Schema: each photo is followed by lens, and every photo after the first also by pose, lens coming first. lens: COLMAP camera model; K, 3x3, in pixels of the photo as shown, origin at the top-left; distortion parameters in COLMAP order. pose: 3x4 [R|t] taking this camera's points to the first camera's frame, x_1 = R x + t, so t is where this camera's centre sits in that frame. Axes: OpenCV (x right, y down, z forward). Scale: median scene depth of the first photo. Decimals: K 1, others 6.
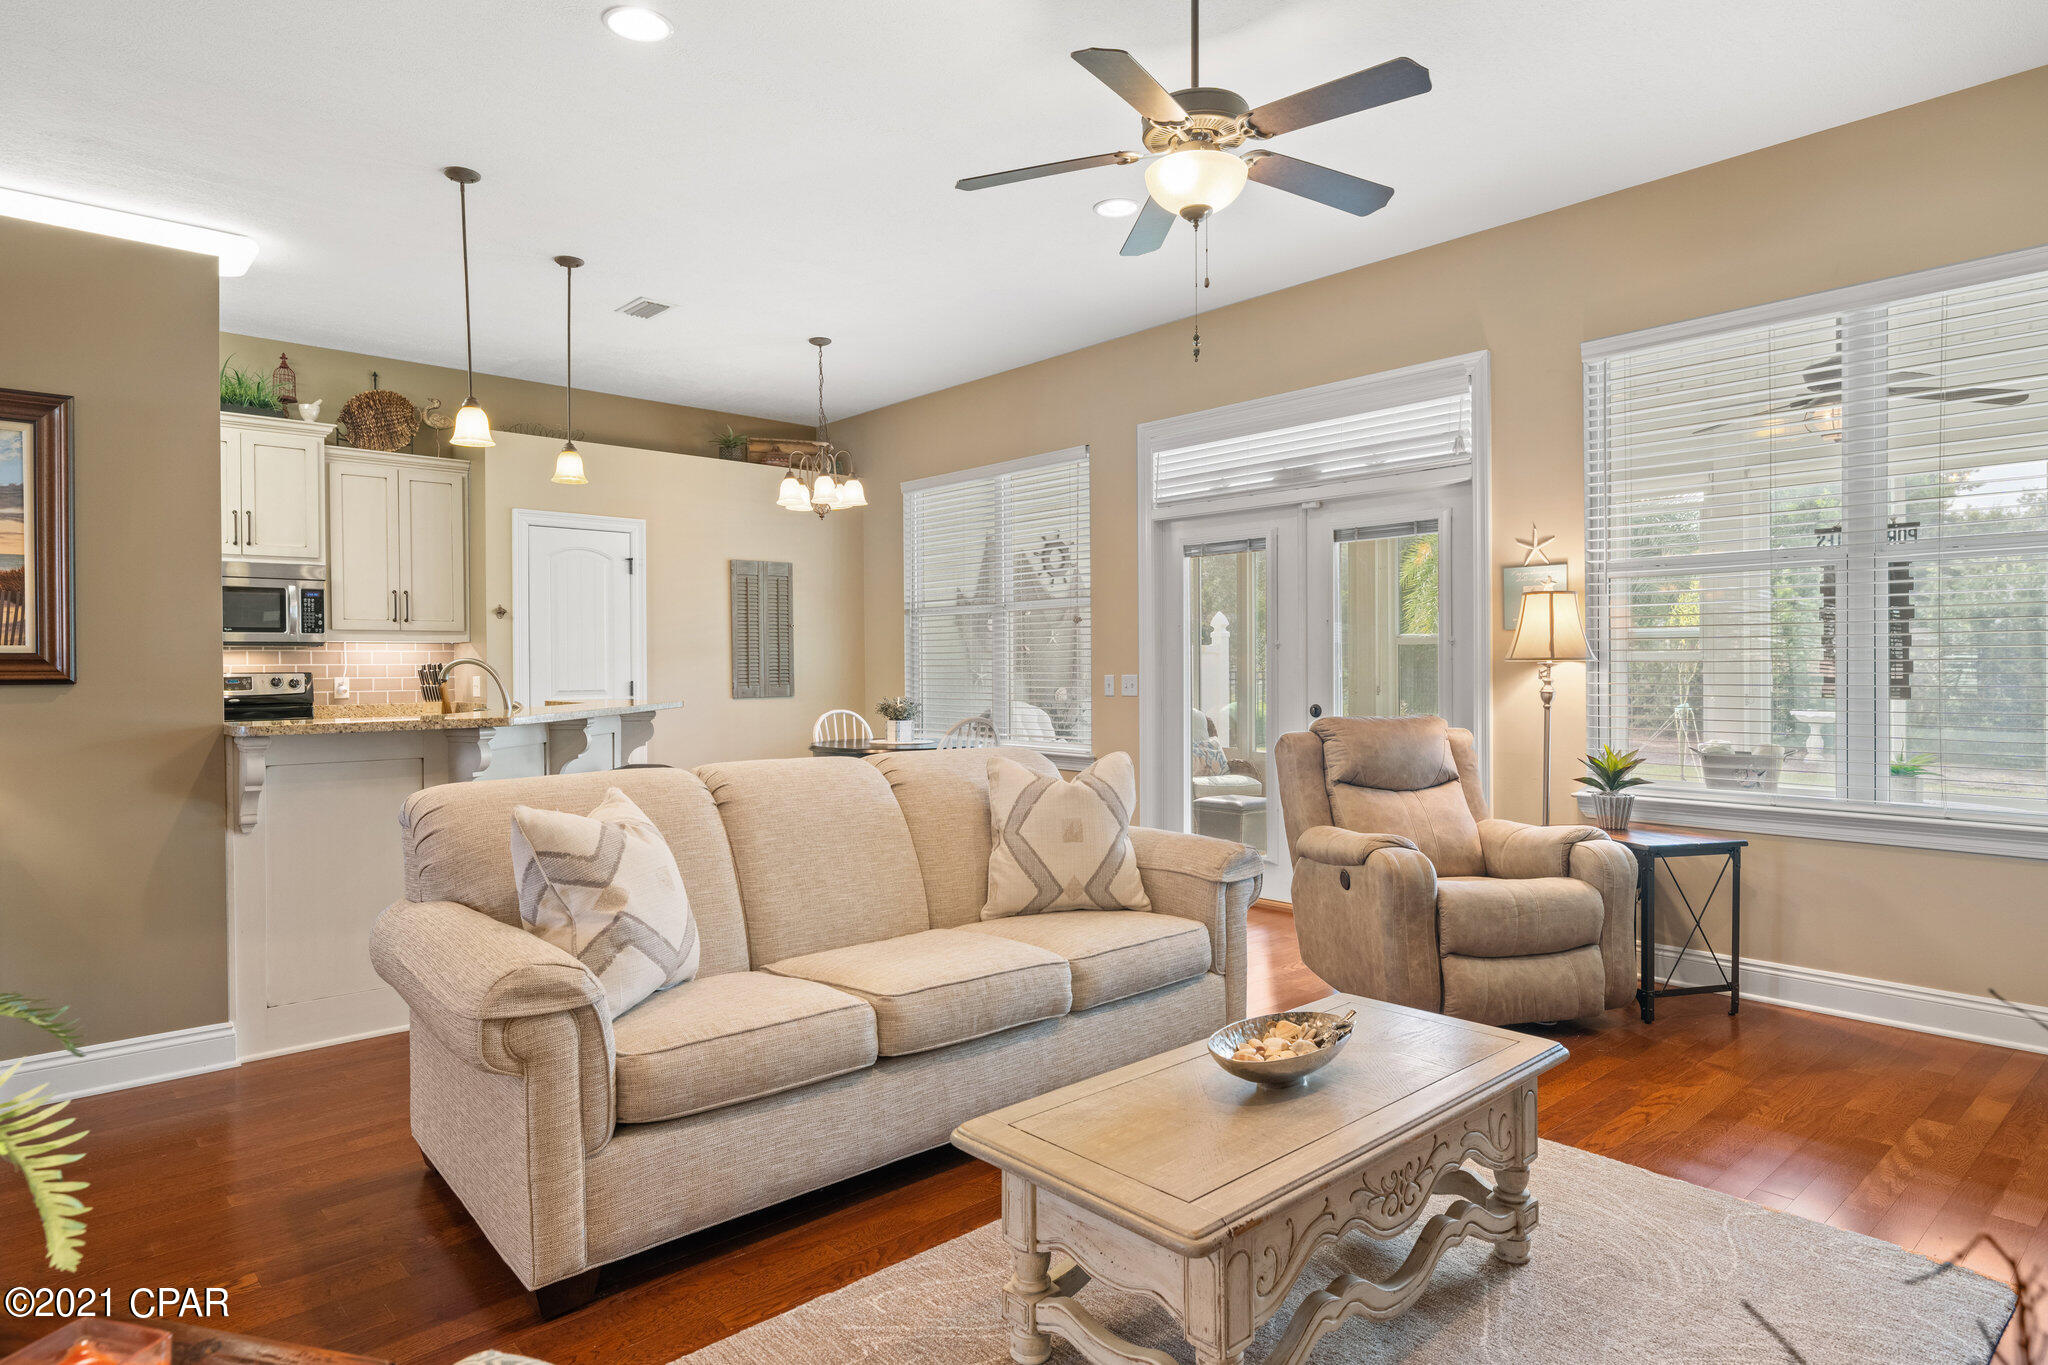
lens RADIAL K [[1161.9, 0, 1025.4], [0, 1161.9, 679.6], [0, 0, 1]] dist [0.000551, -0.000190]
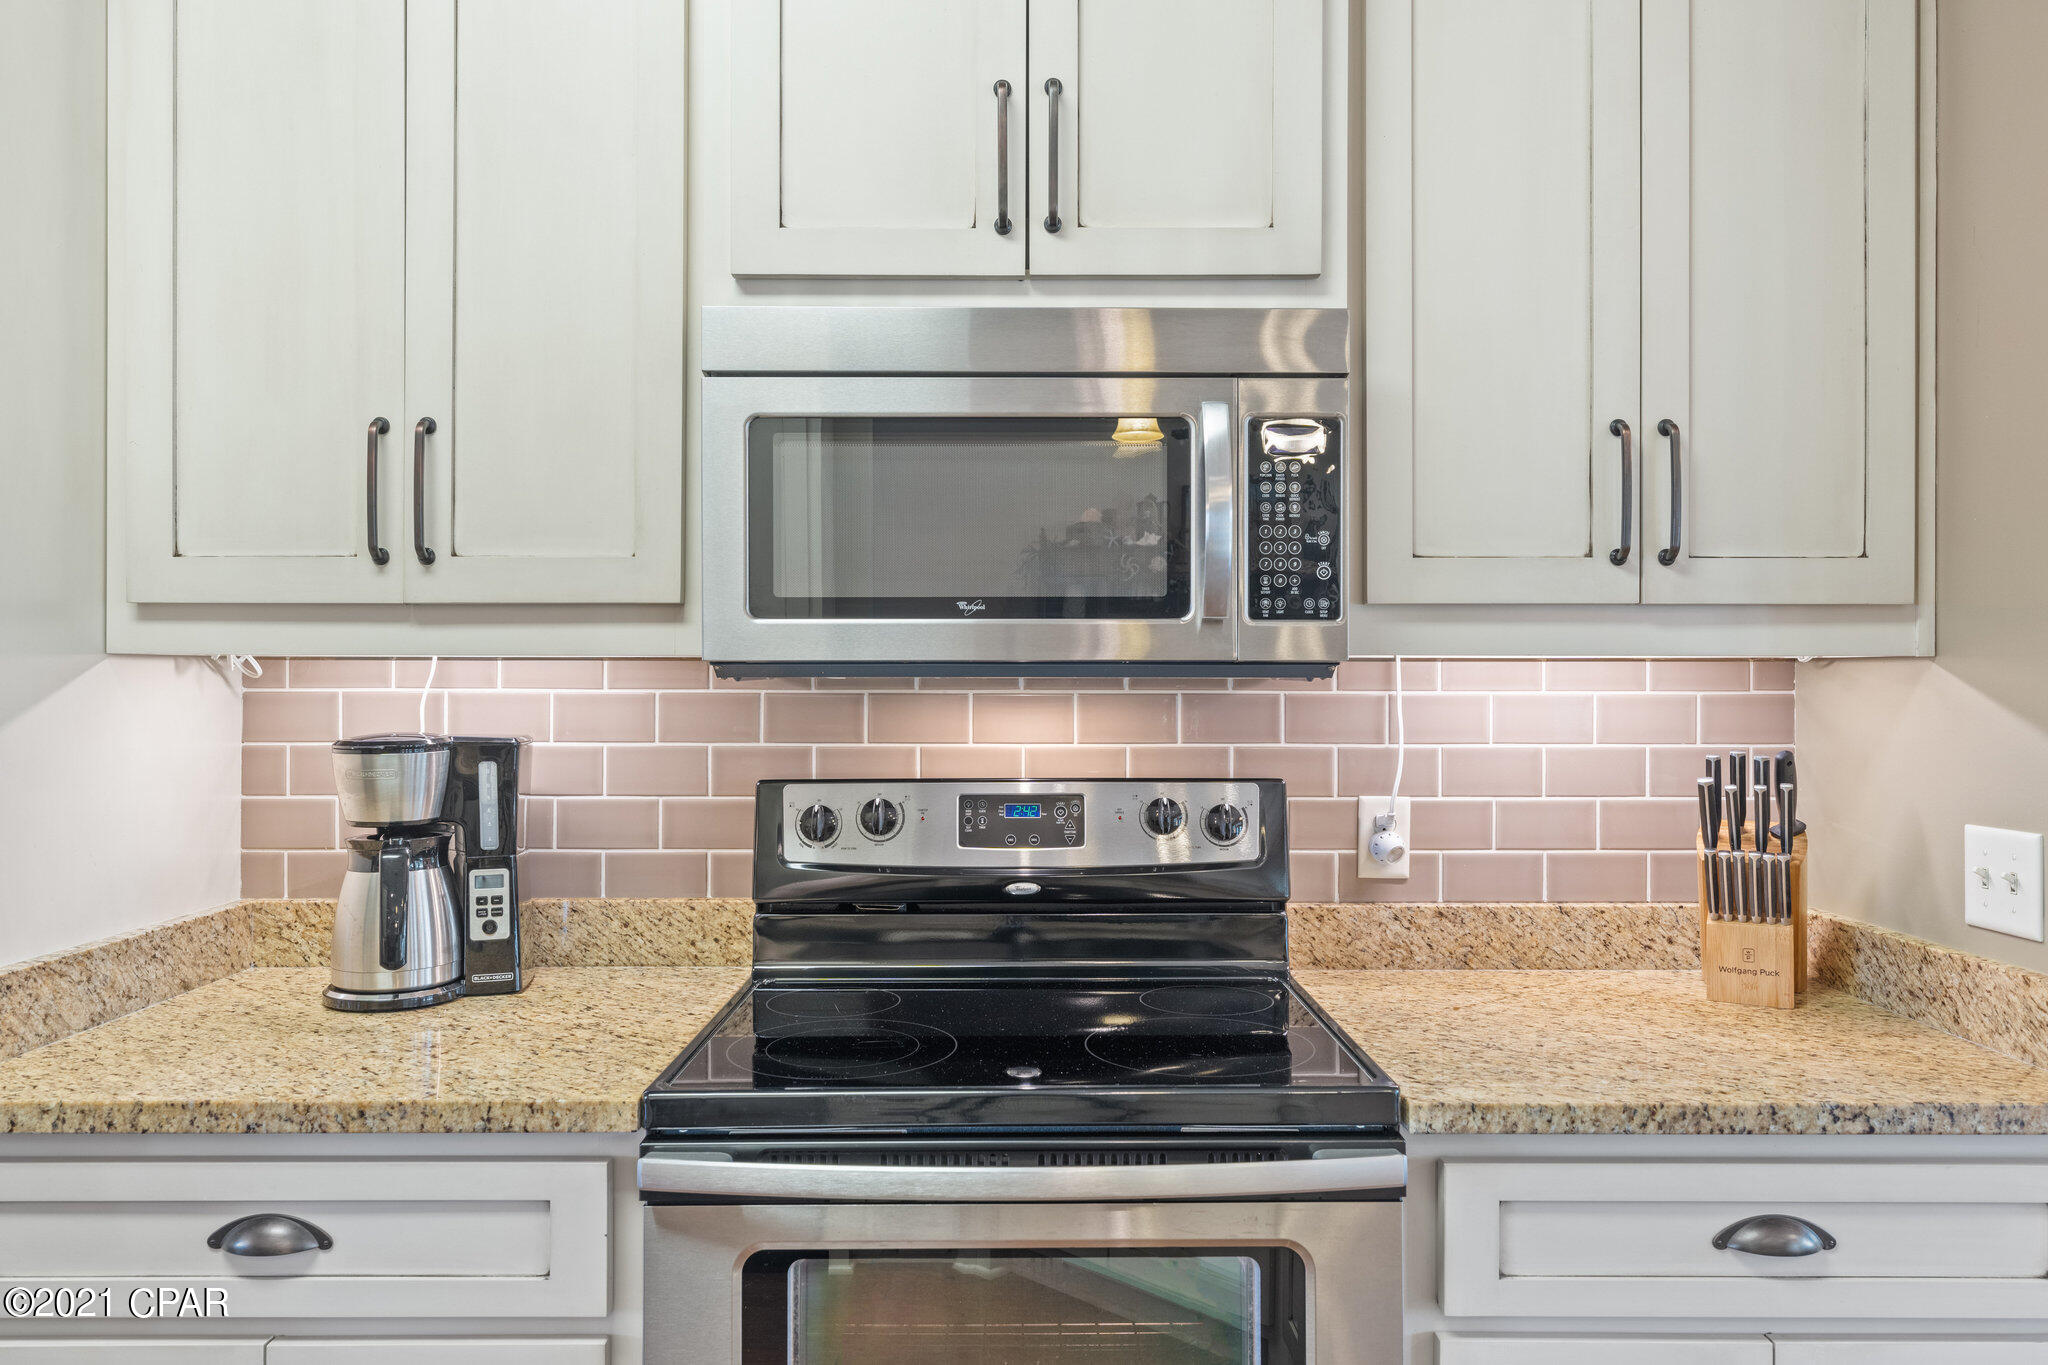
lens RADIAL K [[1360.8, 0, 1036.5], [0, 1360.8, 679.9], [0, 0, 1]] dist [0.010465, -0.000668]
pose [[0.750701, 0.012126, -0.660530, -0.468702], [-0.014783, 0.999890, 0.001554, -0.027869], [0.660476, 0.008598, 0.750798, 0.757726]]
